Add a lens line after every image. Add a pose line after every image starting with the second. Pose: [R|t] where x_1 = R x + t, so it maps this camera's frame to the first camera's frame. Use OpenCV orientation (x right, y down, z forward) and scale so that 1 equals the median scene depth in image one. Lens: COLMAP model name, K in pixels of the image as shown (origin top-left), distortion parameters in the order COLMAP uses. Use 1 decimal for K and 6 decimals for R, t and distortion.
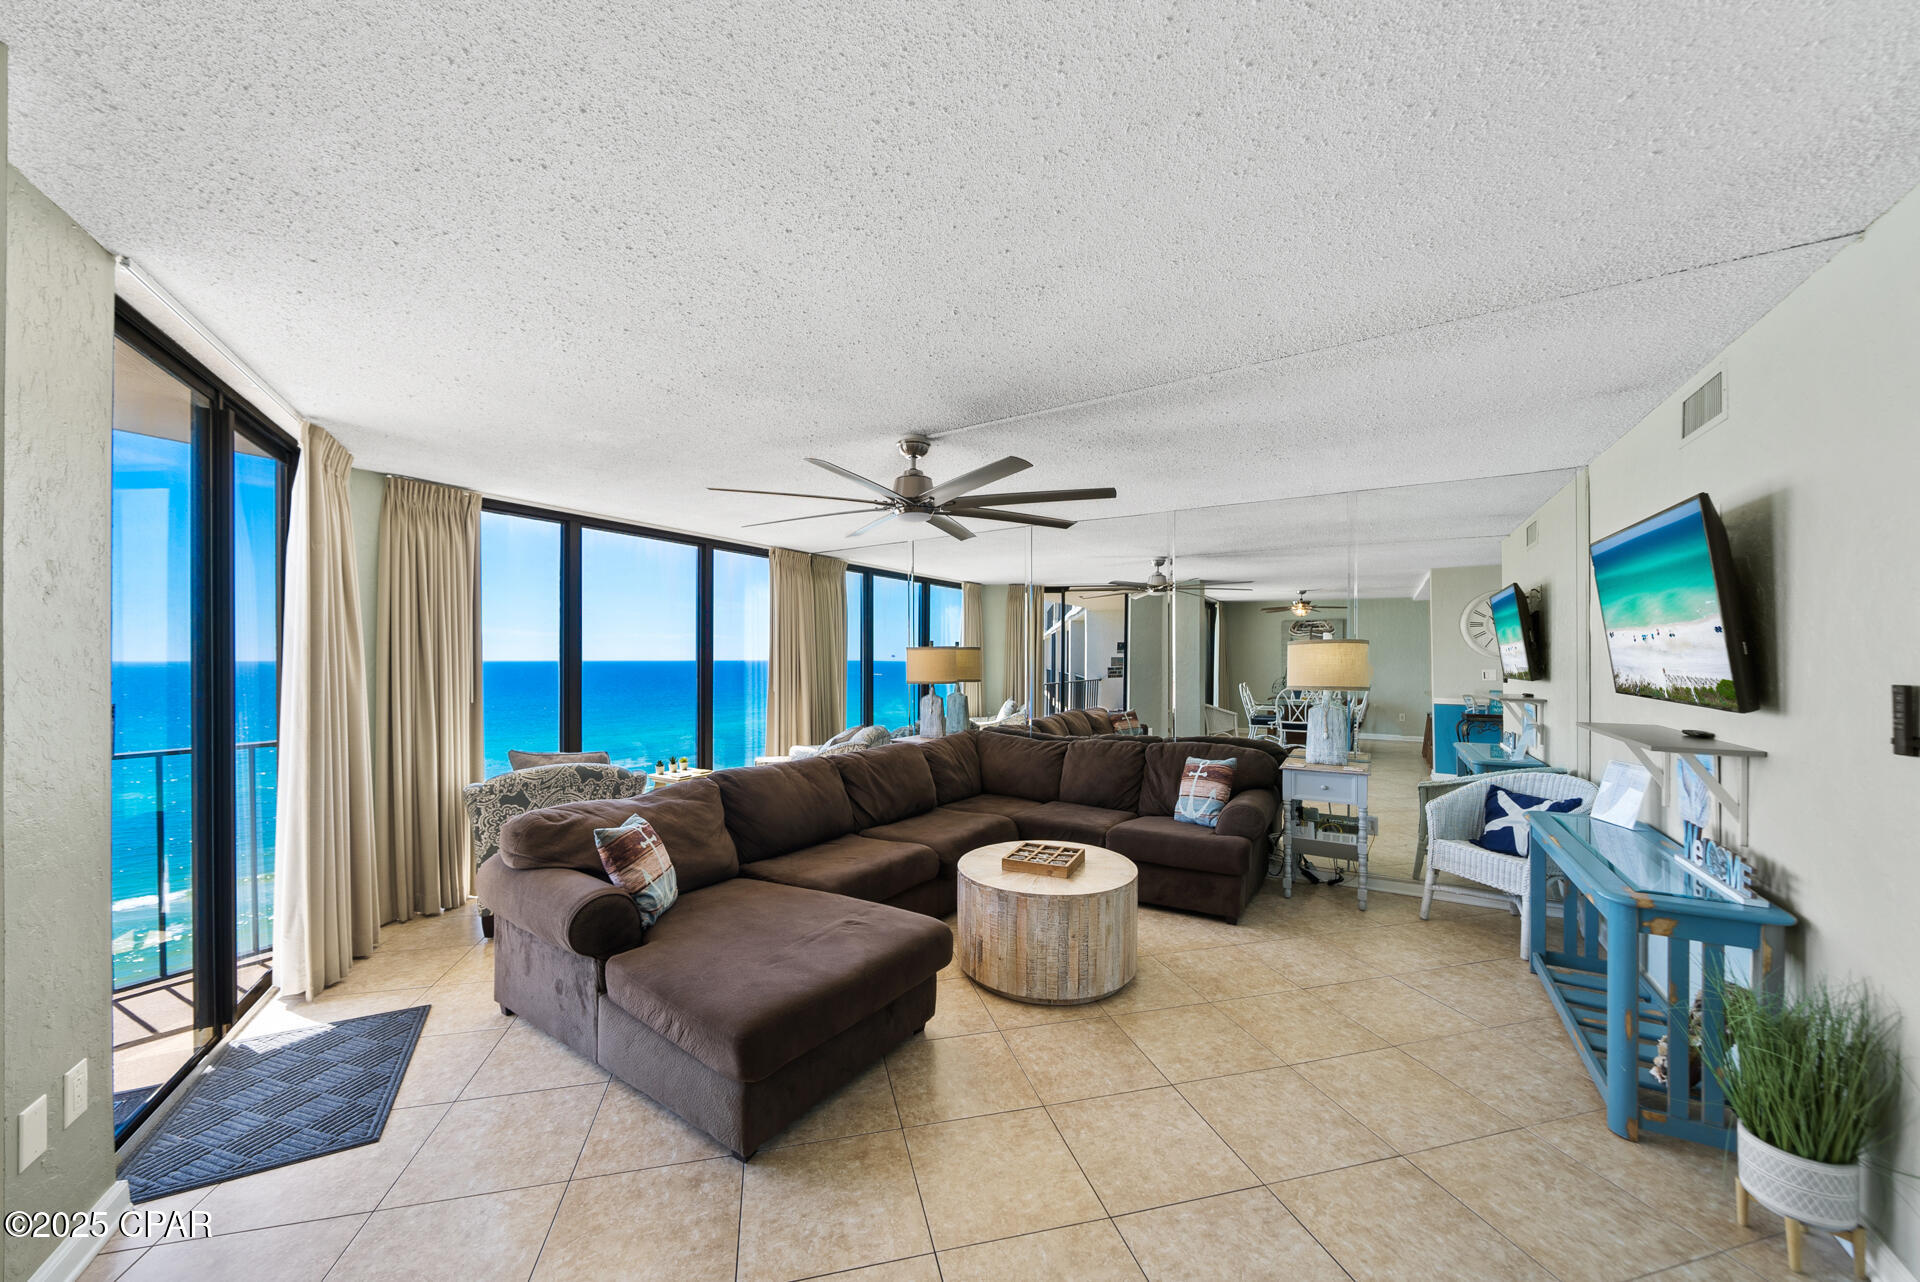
lens RADIAL K [[729.1, 0, 961.8], [0, 729.1, 653.7], [0, 0, 1]] dist [-0.003992, -0.000075]
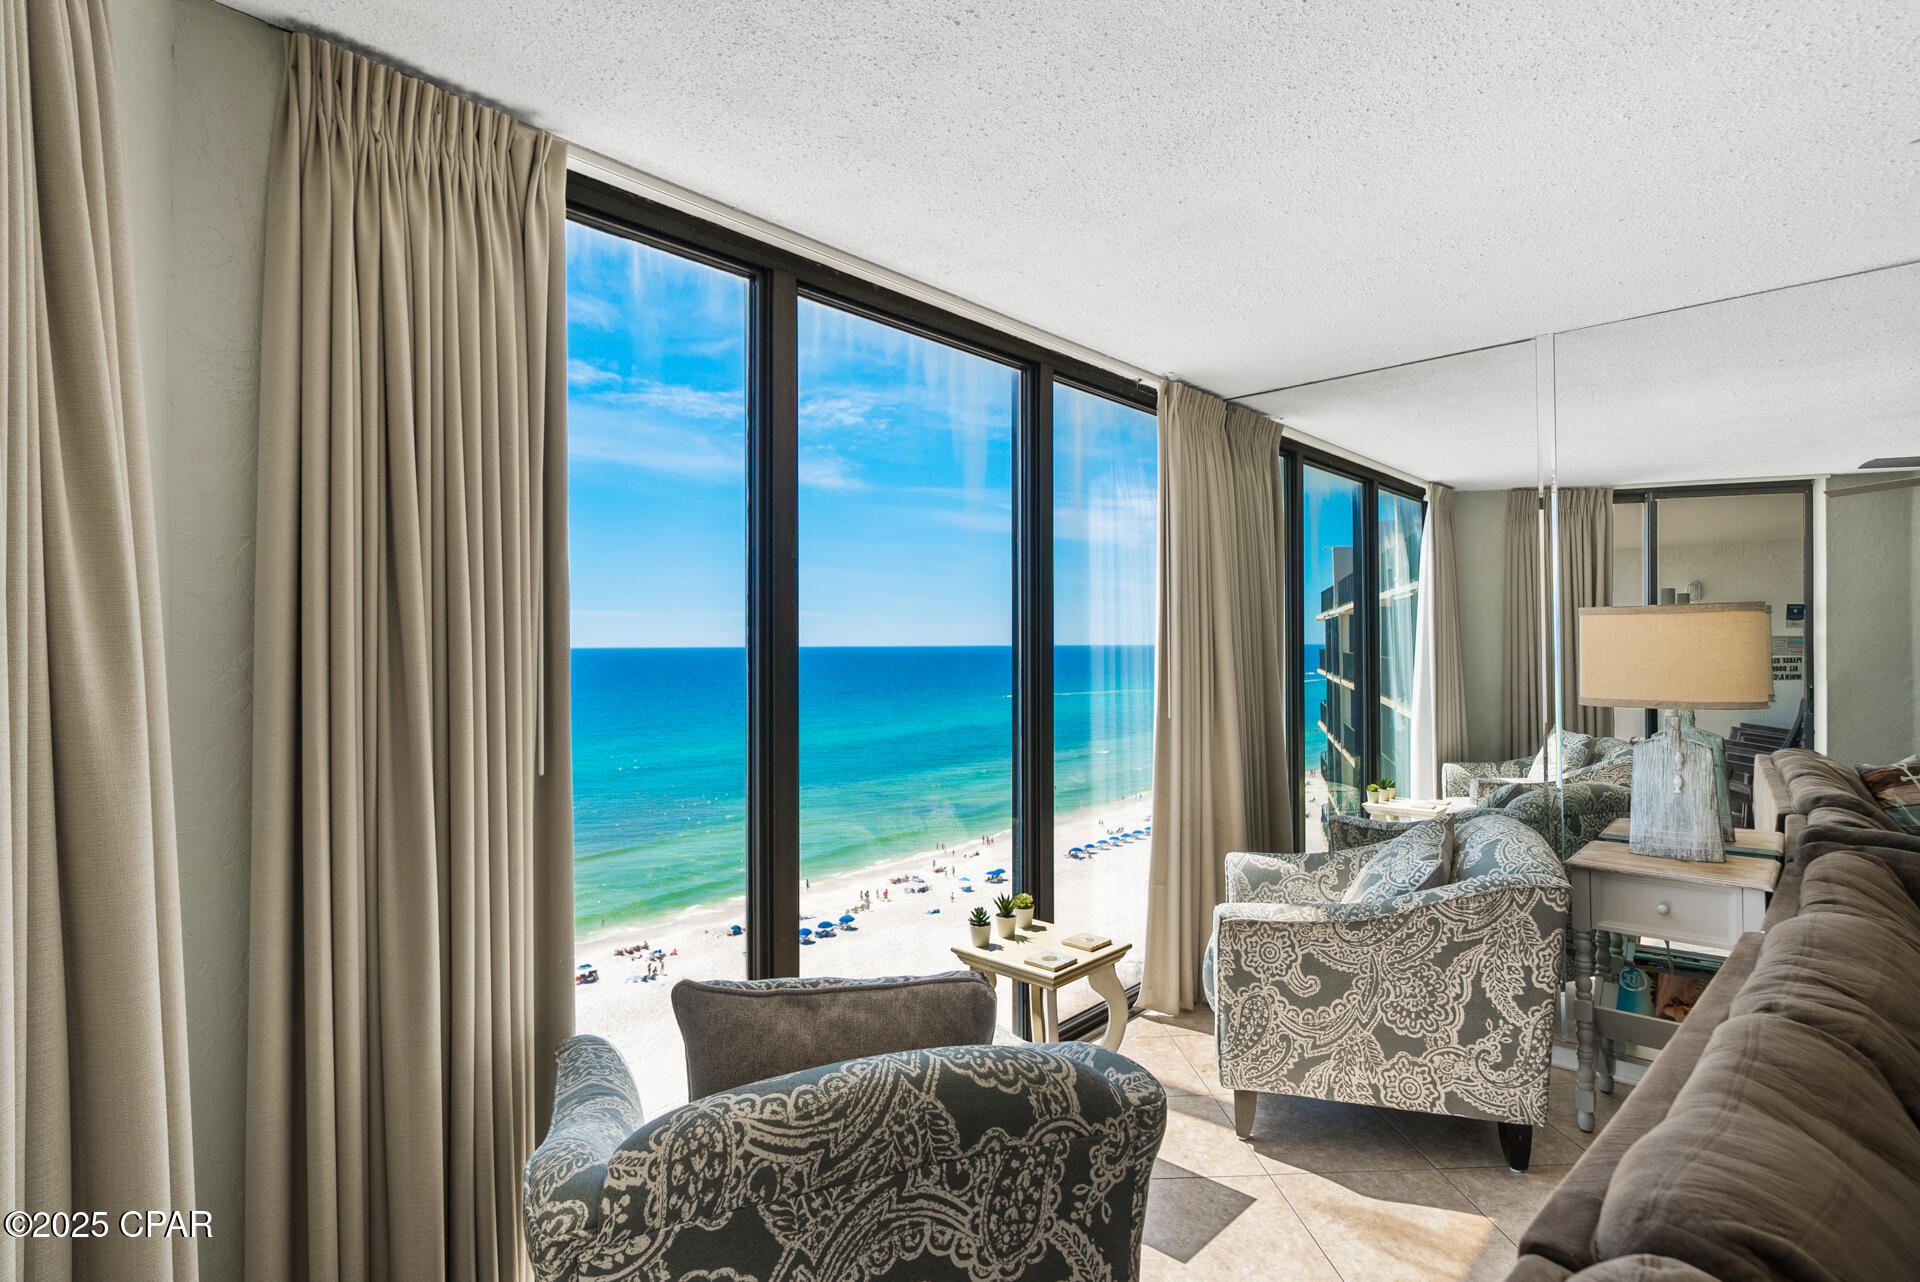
lens RADIAL K [[1073.5, 0, 954.0], [0, 1073.5, 642.8], [0, 0, 1]] dist [-0.000145, 0.000245]
pose [[0.976489, -0.004903, -0.215511, -0.370819], [0.006037, 0.999971, 0.004605, 0.006226], [0.215482, -0.005797, 0.976491, 0.540967]]
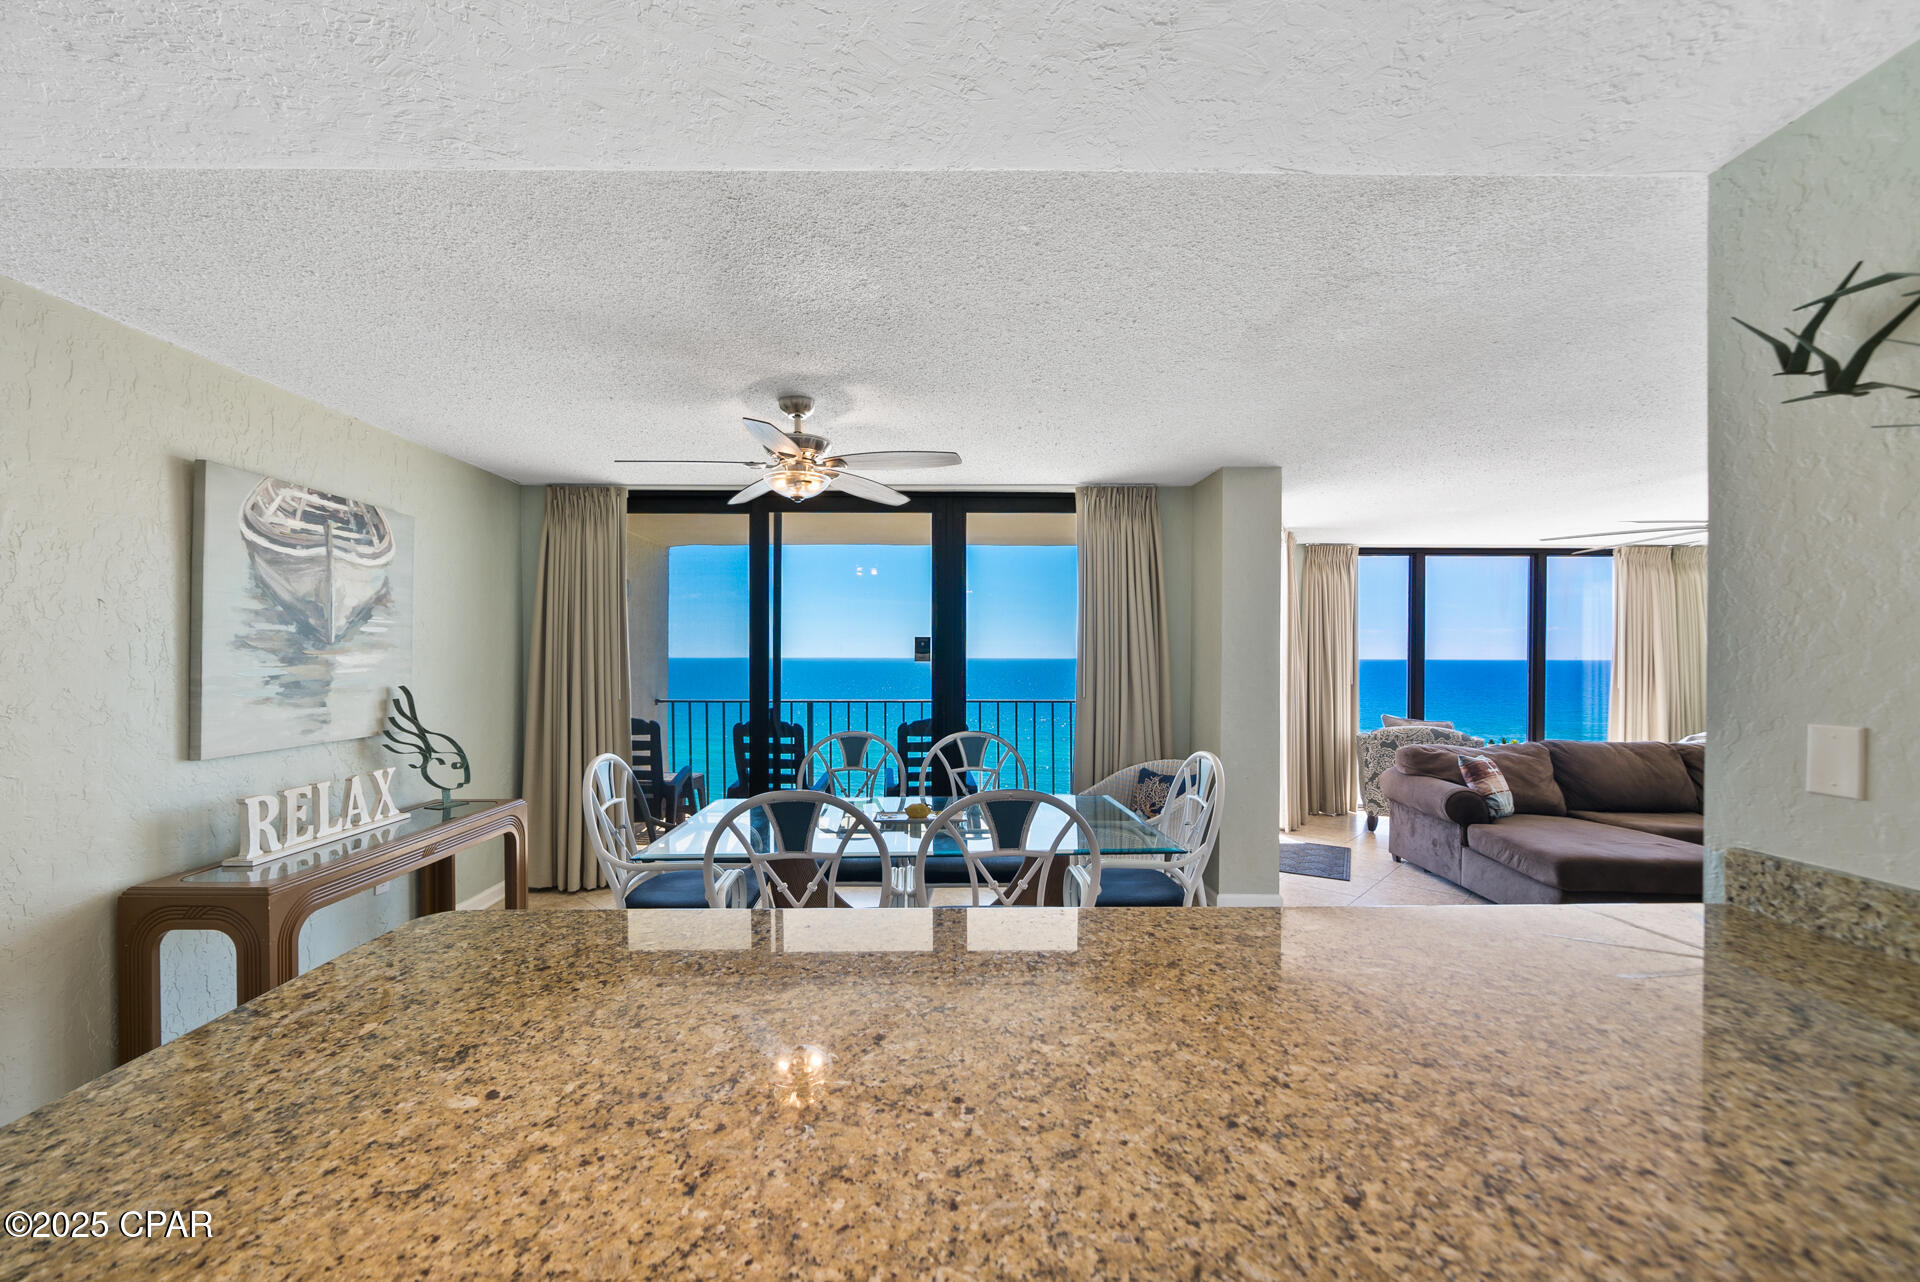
lens RADIAL K [[741.5, 0, 928.4], [0, 741.5, 663.3], [0, 0, 1]] dist [-0.002582, -0.000148]
pose [[0.518336, 0.009114, -0.855129, 0.197939], [0.001968, 0.999928, 0.011850, 0.000498], [0.855175, -0.007825, 0.518280, -0.567261]]
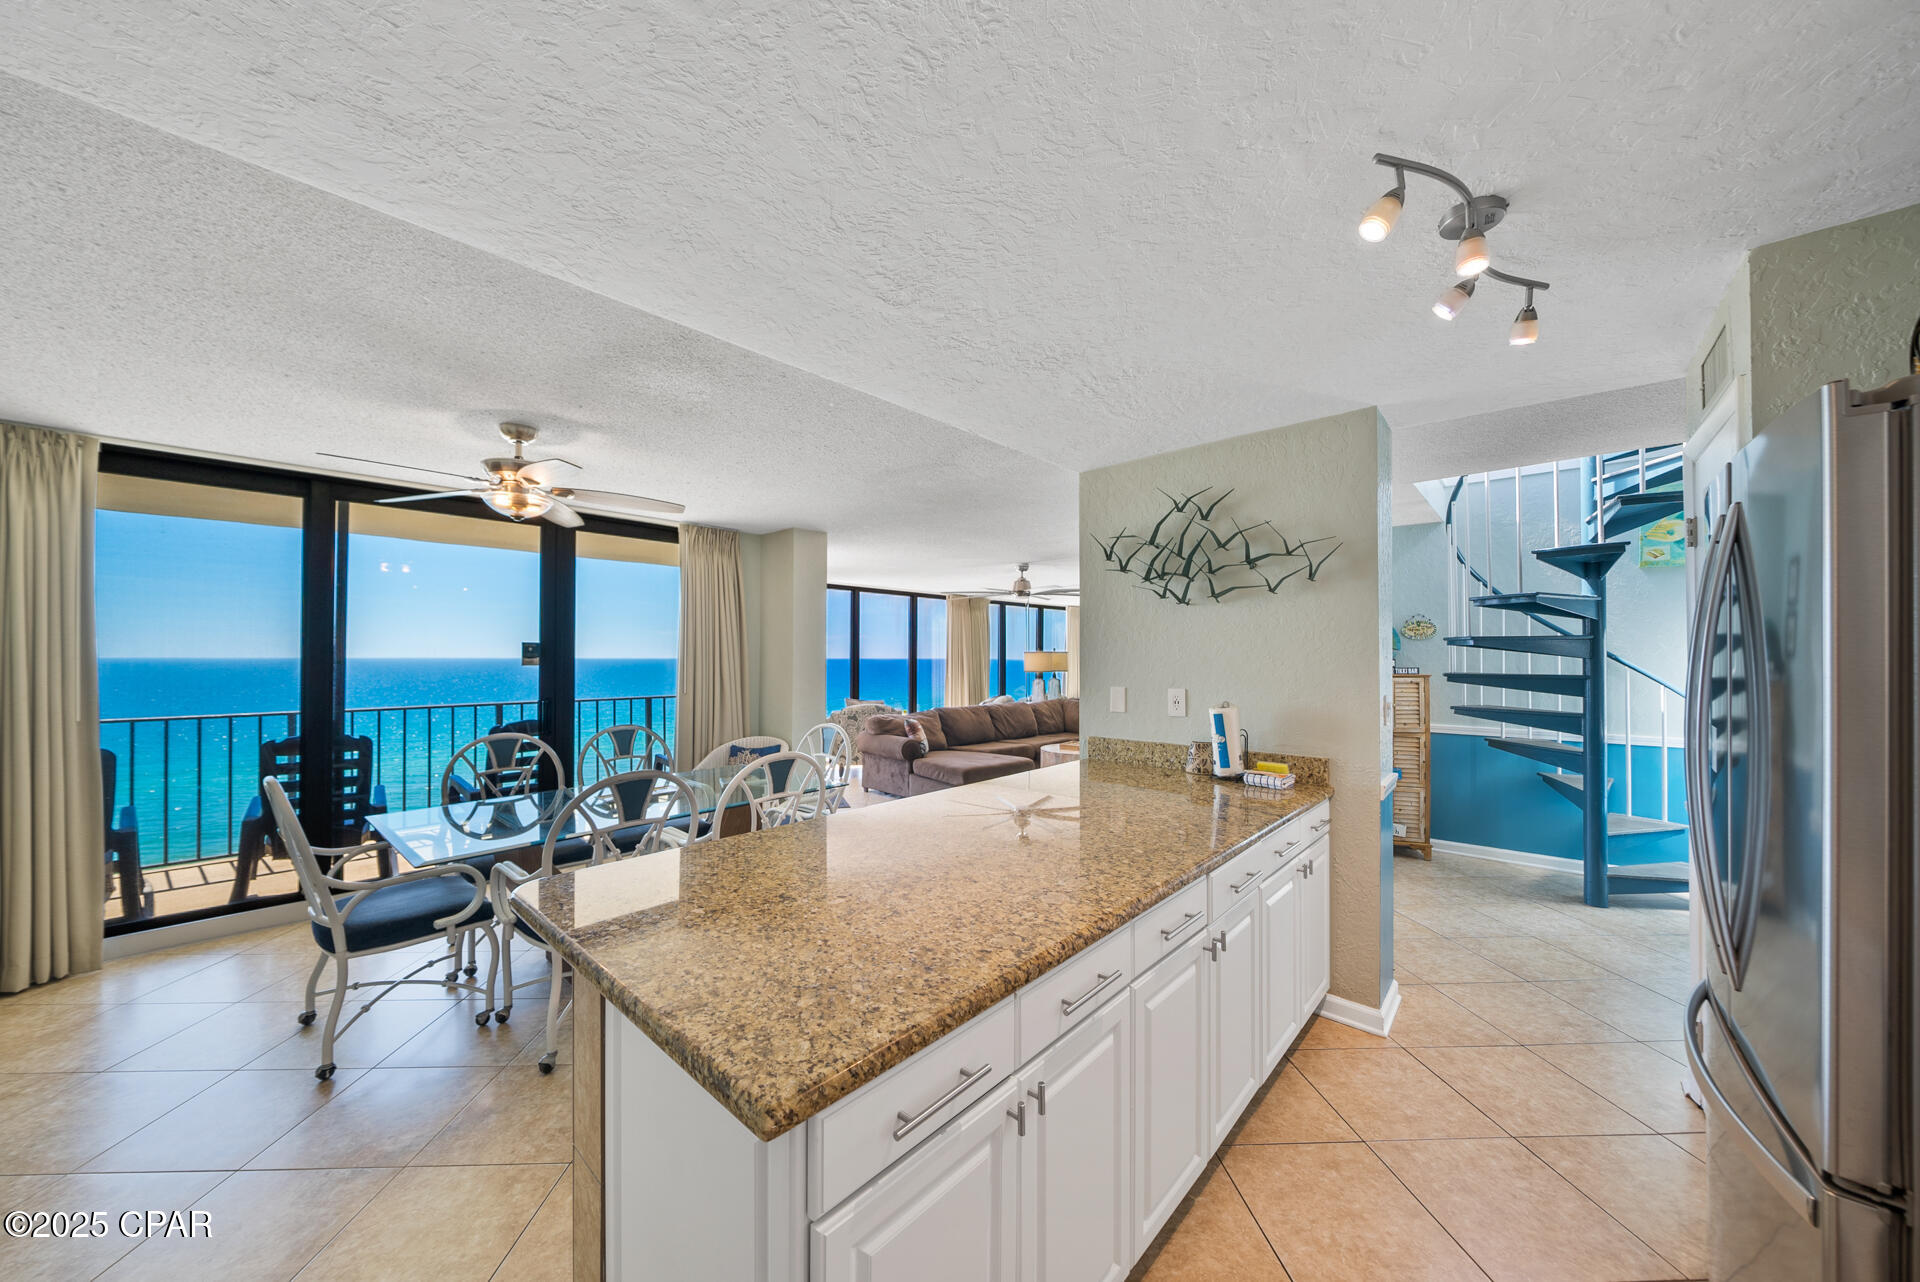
lens RADIAL K [[666.2, 0, 944.7], [0, 666.2, 648.9], [0, 0, 1]] dist [-0.006708, -0.000202]
pose [[0.977078, -0.000401, -0.212882, 0.109919], [-0.000744, 0.999986, -0.005298, -0.008787], [0.212881, 0.005335, 0.977063, -0.852290]]
